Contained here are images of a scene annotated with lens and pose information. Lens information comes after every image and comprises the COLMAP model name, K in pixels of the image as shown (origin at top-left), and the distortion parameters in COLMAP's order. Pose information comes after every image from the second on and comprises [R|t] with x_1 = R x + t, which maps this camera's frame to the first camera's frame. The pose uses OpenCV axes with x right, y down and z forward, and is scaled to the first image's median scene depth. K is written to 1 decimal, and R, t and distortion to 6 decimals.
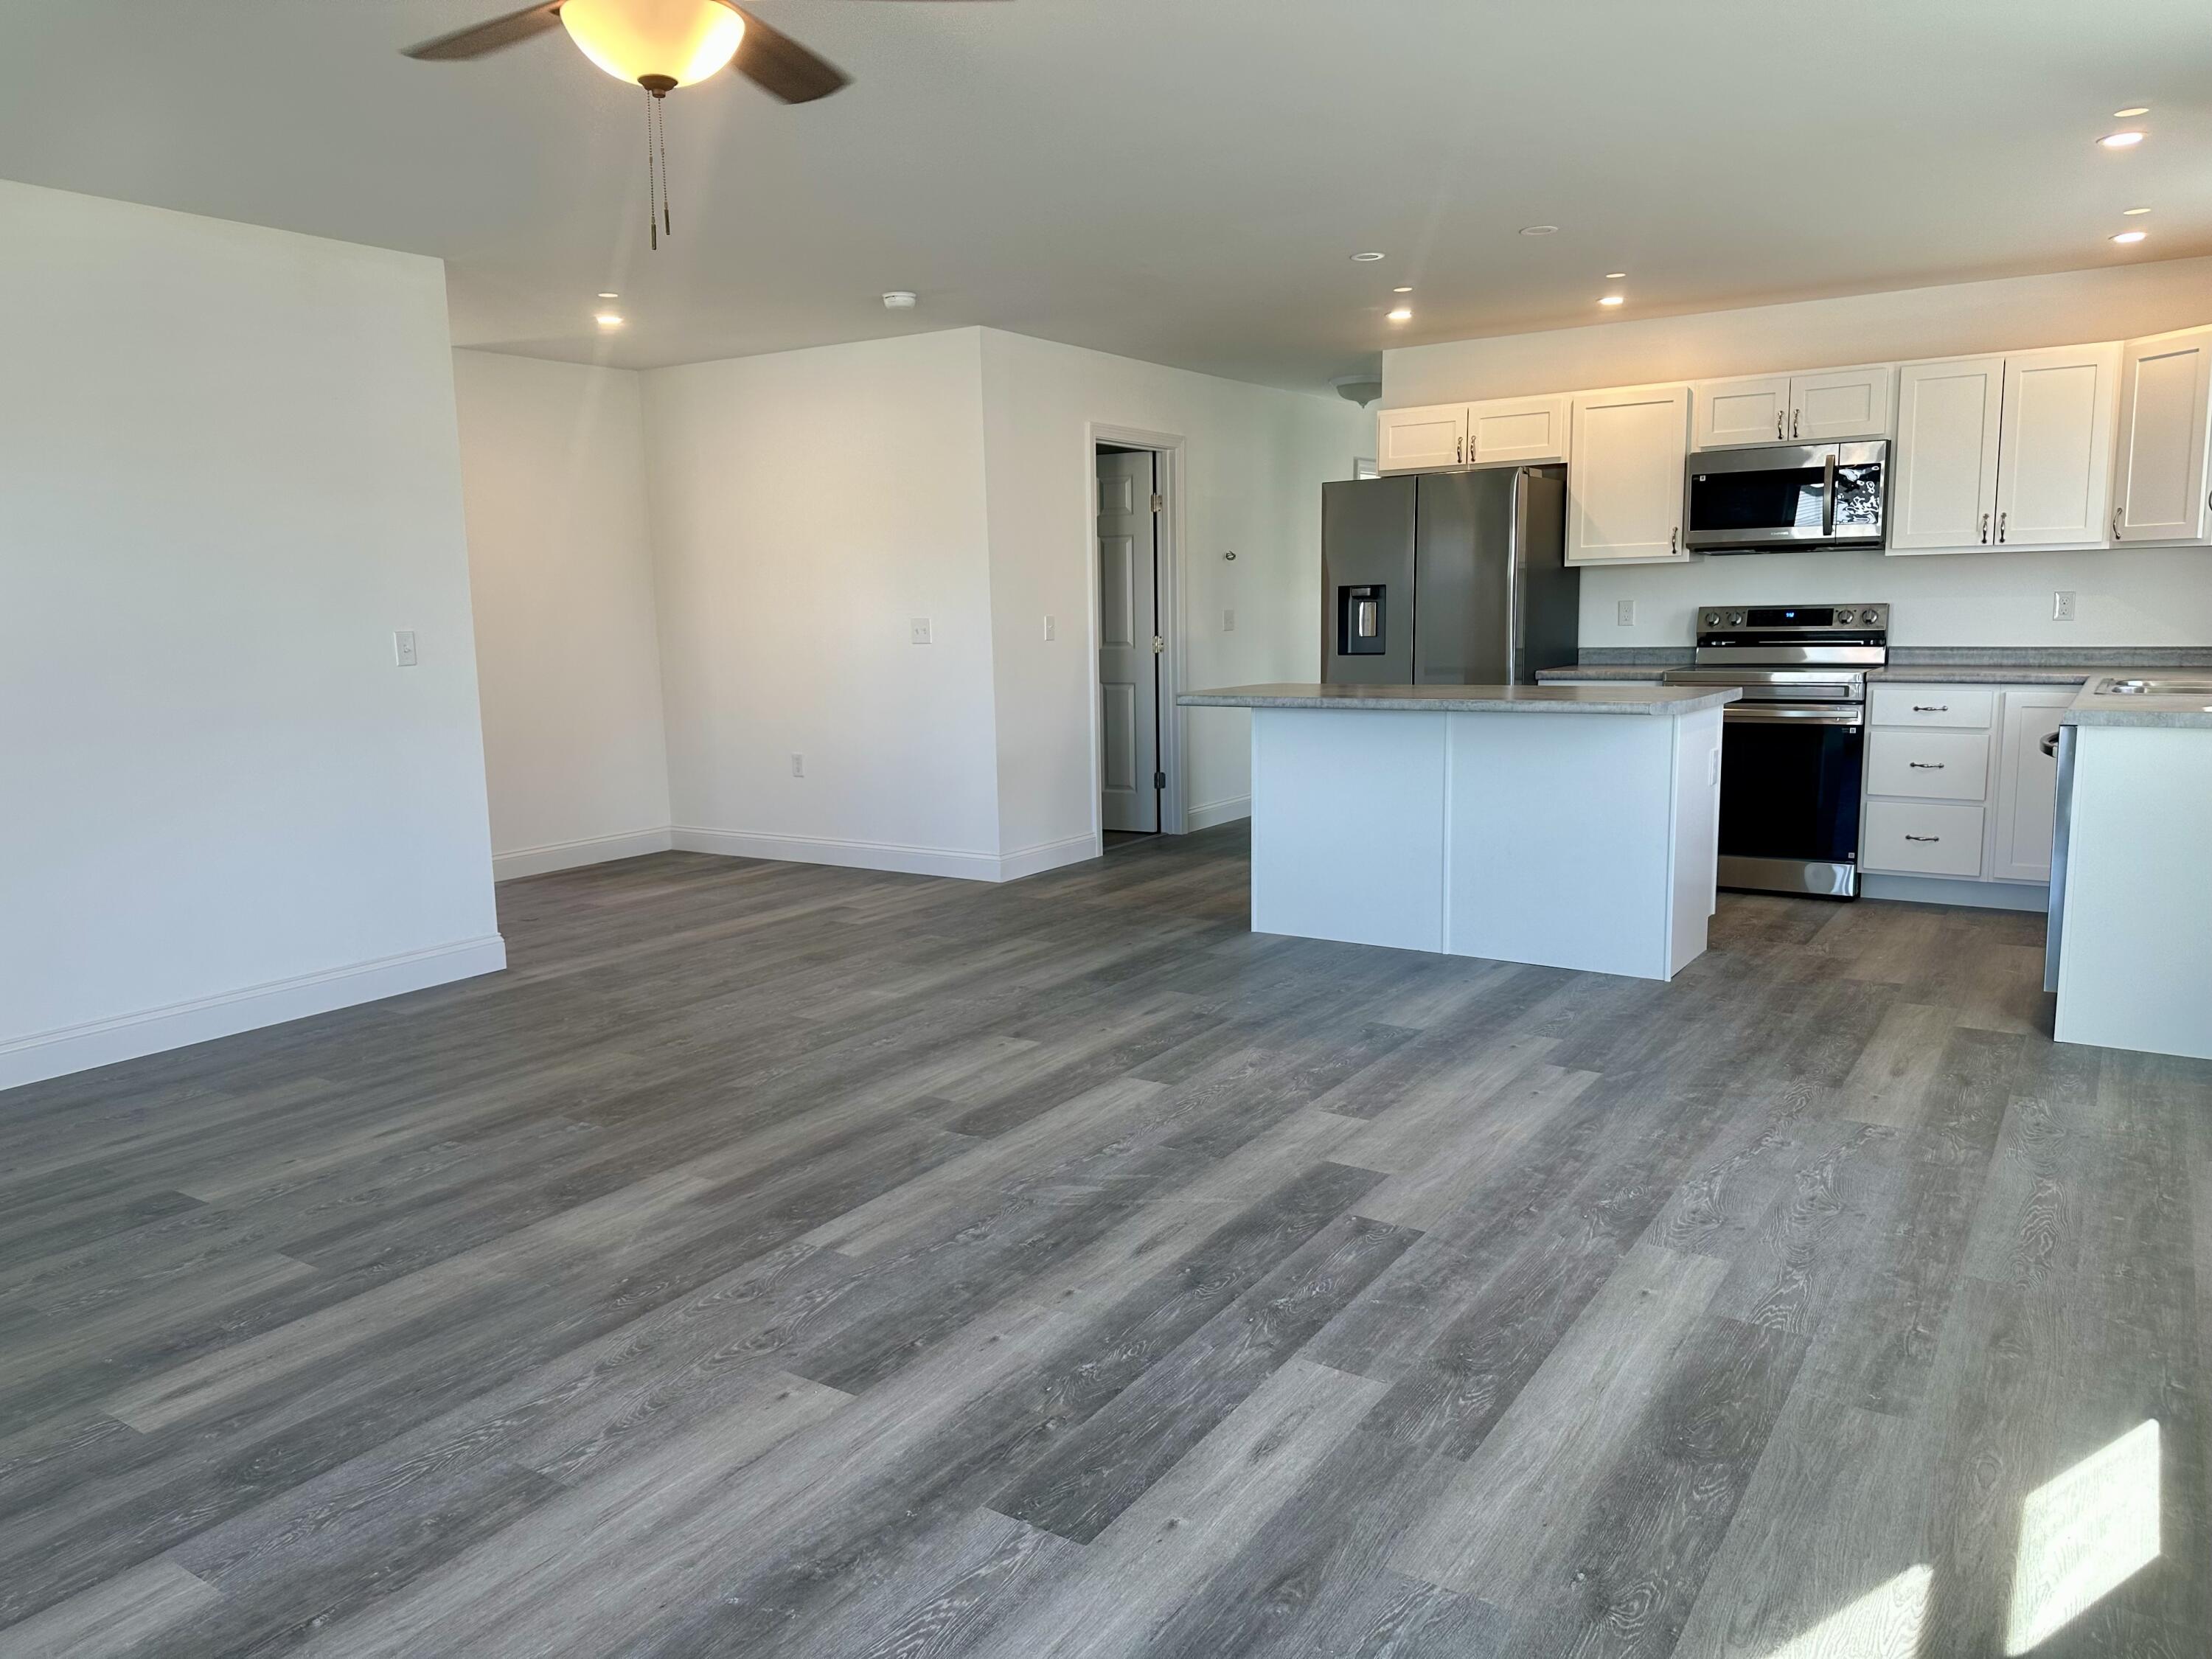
lens RADIAL K [[1548.1, 0, 1106.0], [0, 1548.1, 829.5], [0, 0, 1]] dist [0.033668, -0.007623]
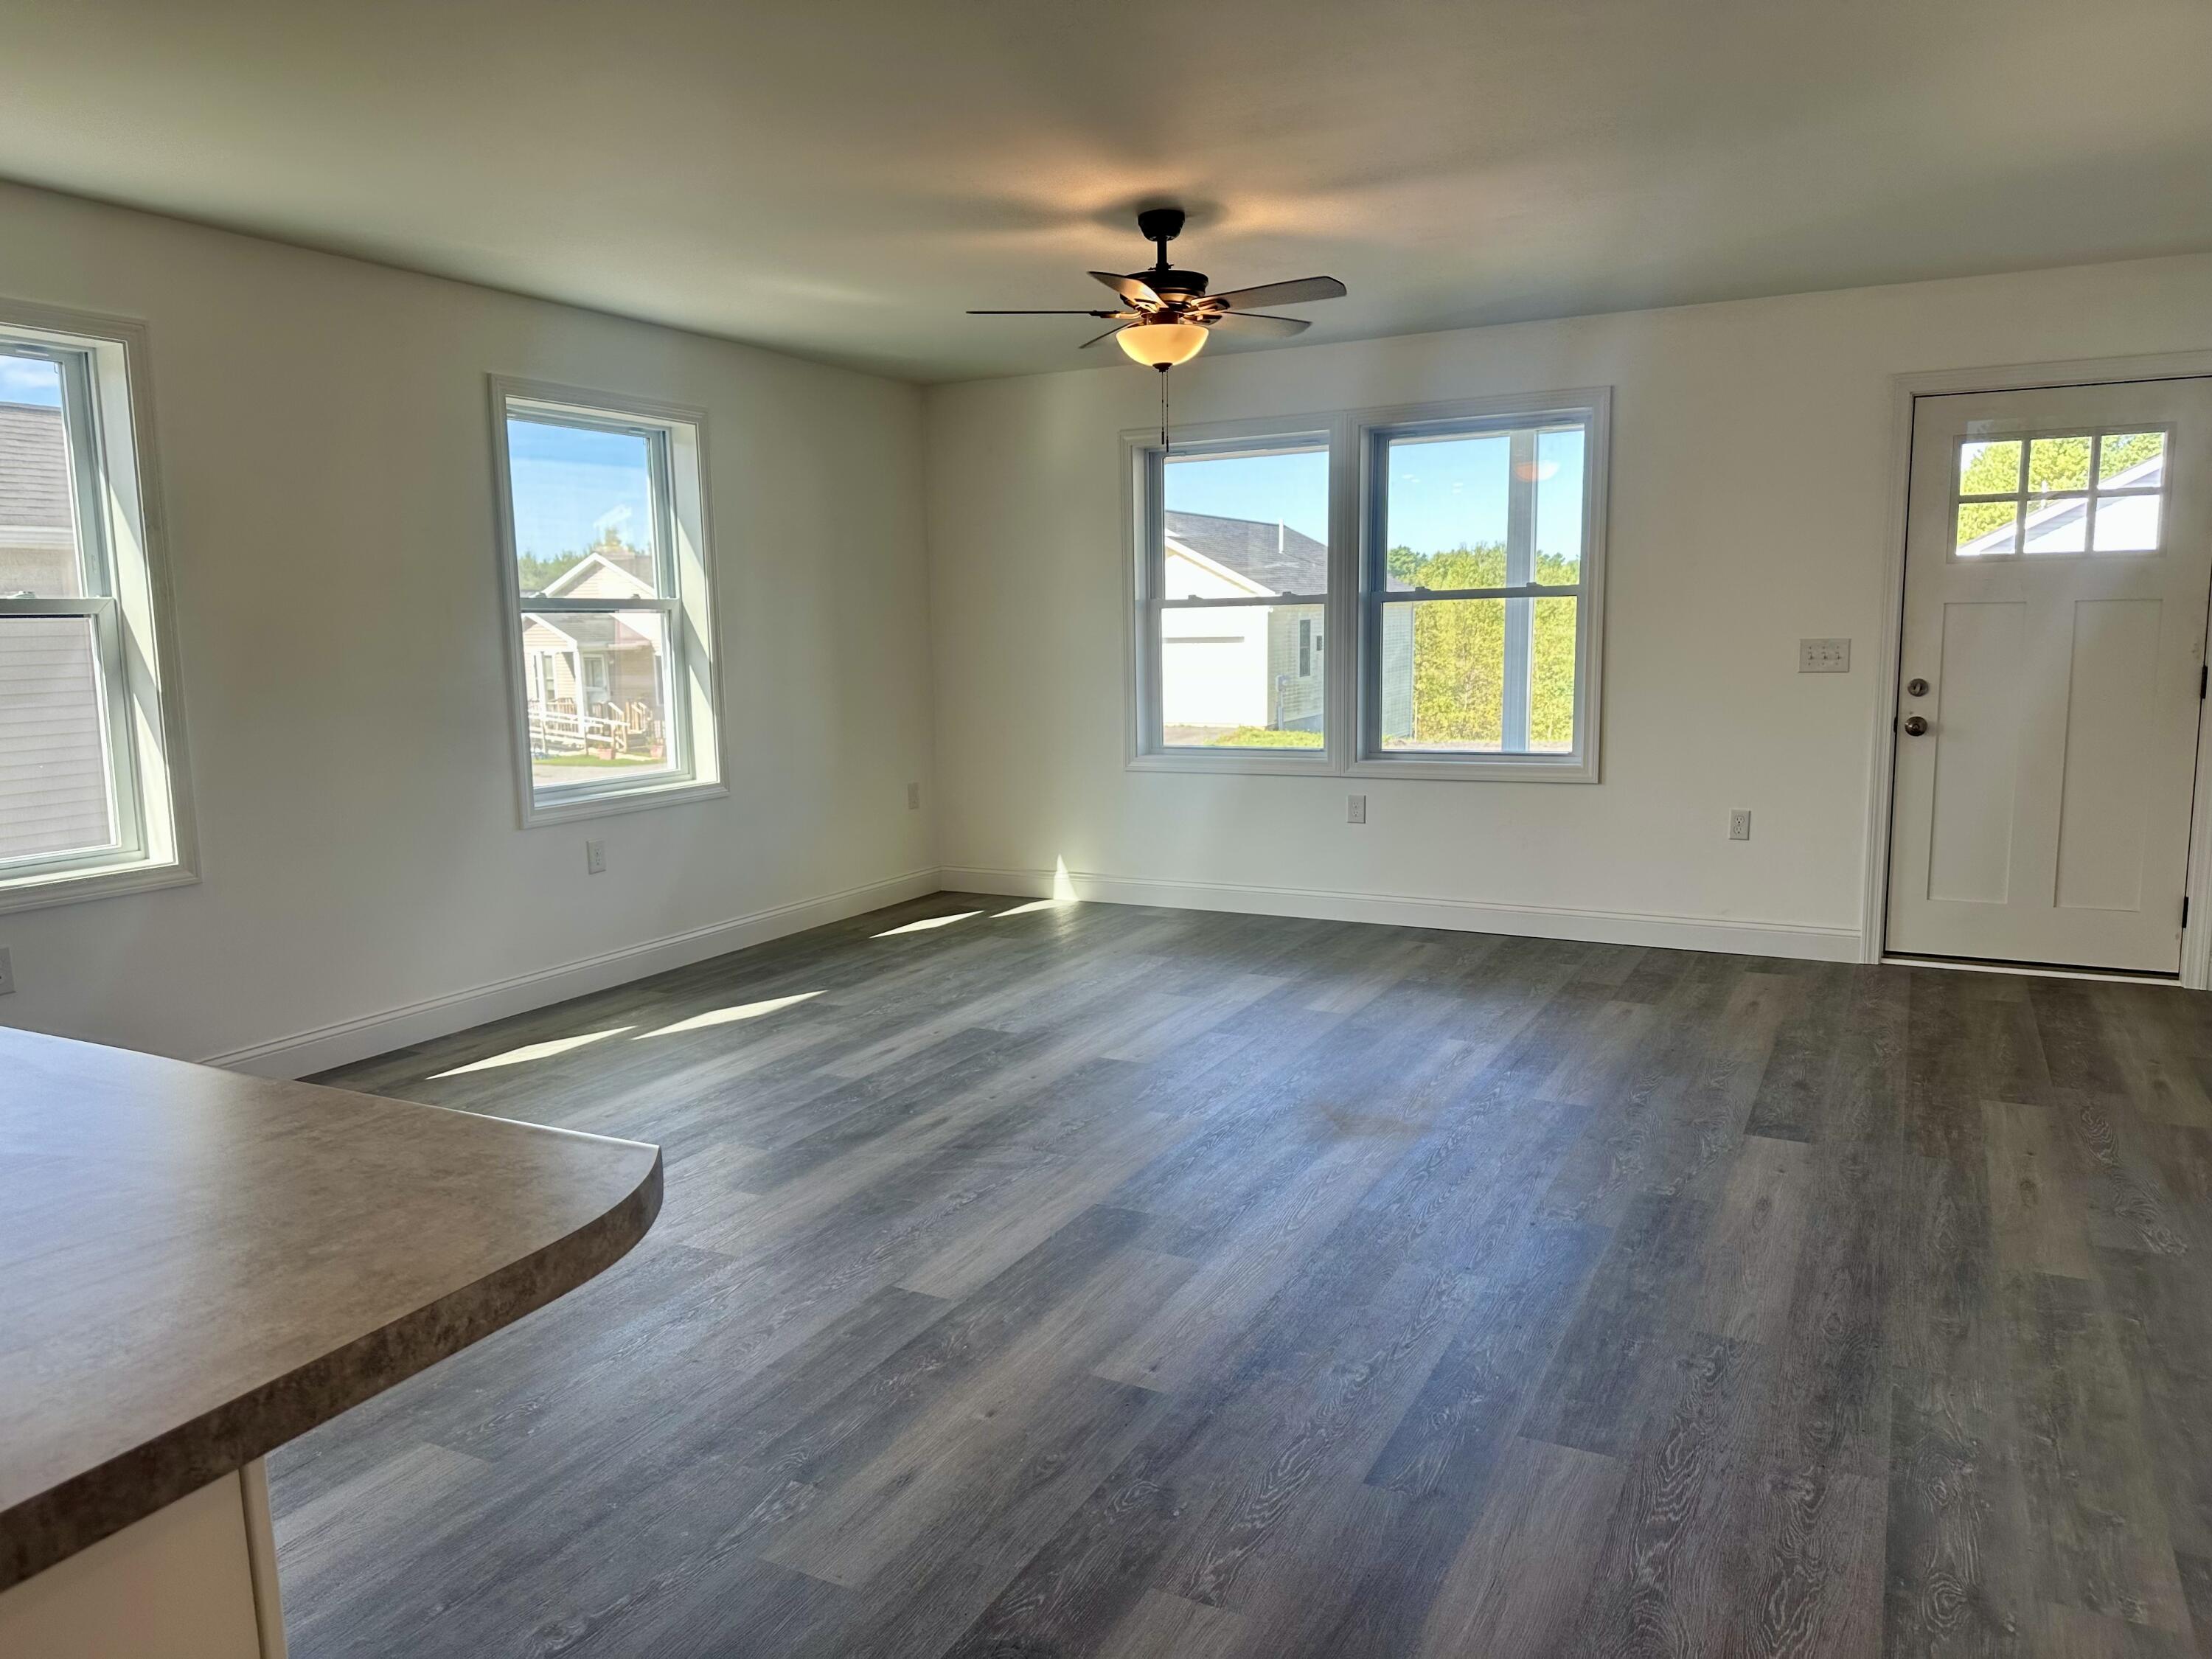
lens RADIAL K [[1548.1, 0, 1106.0], [0, 1548.1, 829.5], [0, 0, 1]] dist [0.033668, -0.007623]
pose [[-0.993614, 0.053178, -0.099511, 0.001413], [0.022633, 0.957978, 0.285947, -0.186788], [0.110535, 0.281869, -0.953065, 1.160039]]
